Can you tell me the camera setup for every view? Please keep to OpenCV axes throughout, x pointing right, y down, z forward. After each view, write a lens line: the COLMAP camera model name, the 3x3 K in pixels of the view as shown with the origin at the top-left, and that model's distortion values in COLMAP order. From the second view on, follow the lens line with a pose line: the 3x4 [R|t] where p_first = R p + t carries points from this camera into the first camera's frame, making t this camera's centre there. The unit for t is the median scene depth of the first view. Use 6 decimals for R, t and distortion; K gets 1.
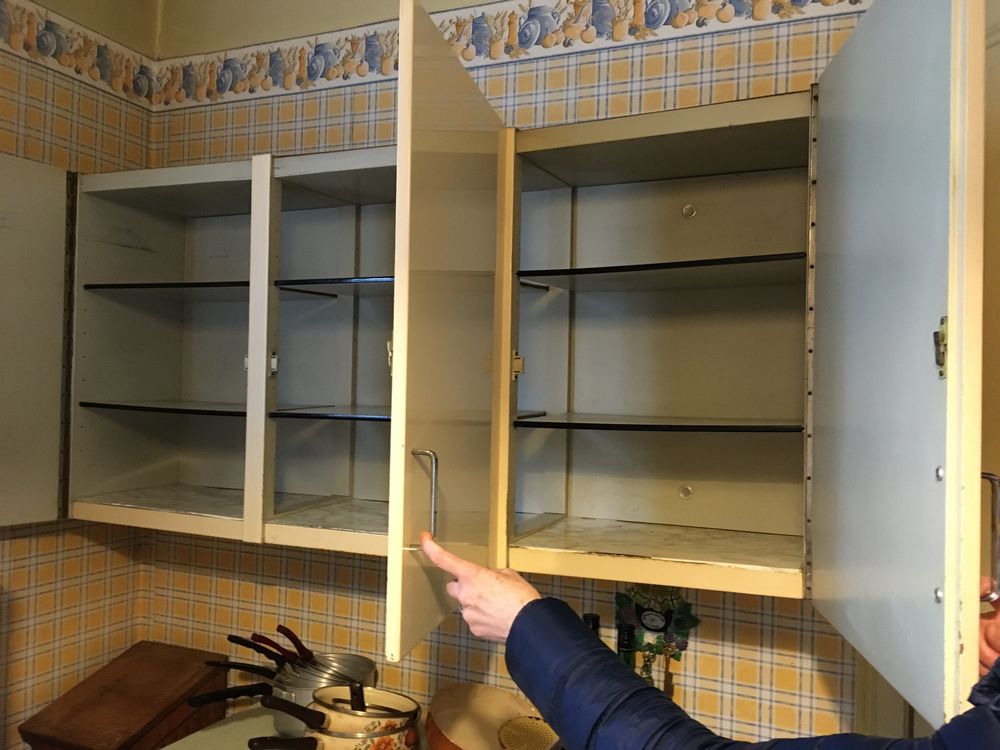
lens RADIAL K [[844.8, 0, 500.6], [0, 844.8, 375.4], [0, 0, 1]] dist [0.044409, -0.045260]
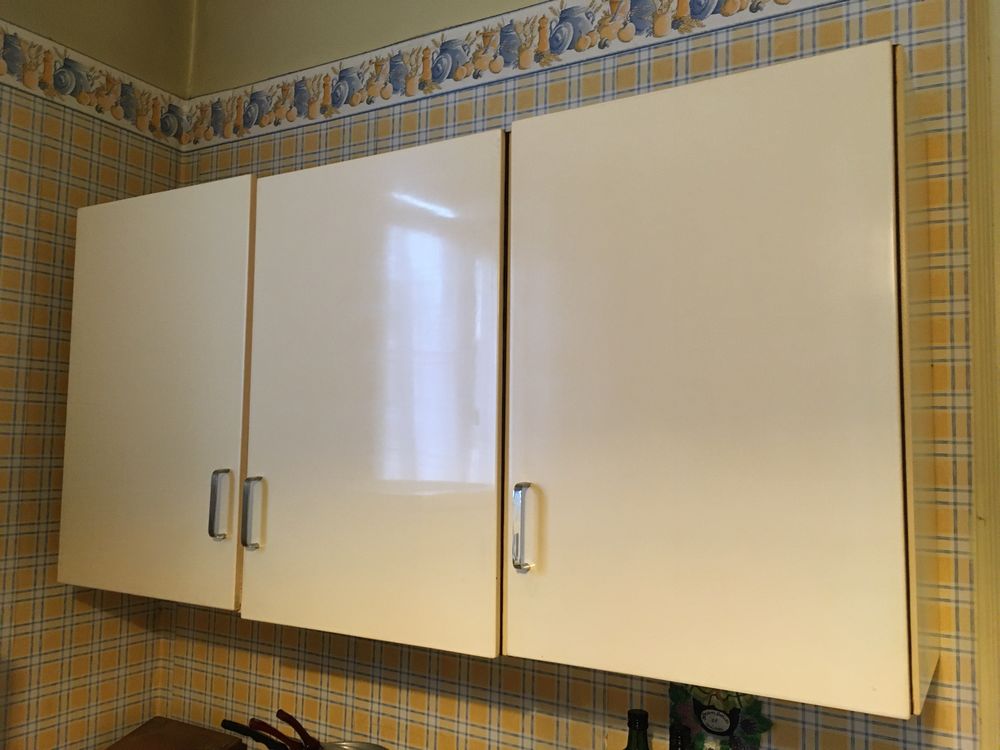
lens RADIAL K [[844.8, 0, 498.5], [0, 844.8, 374.8], [0, 0, 1]] dist [0.044409, -0.045260]
pose [[0.993012, -0.013237, -0.117272, 0.061540], [0.005521, 0.997812, -0.065878, 0.007746], [0.117887, 0.064770, 0.990912, 0.119452]]
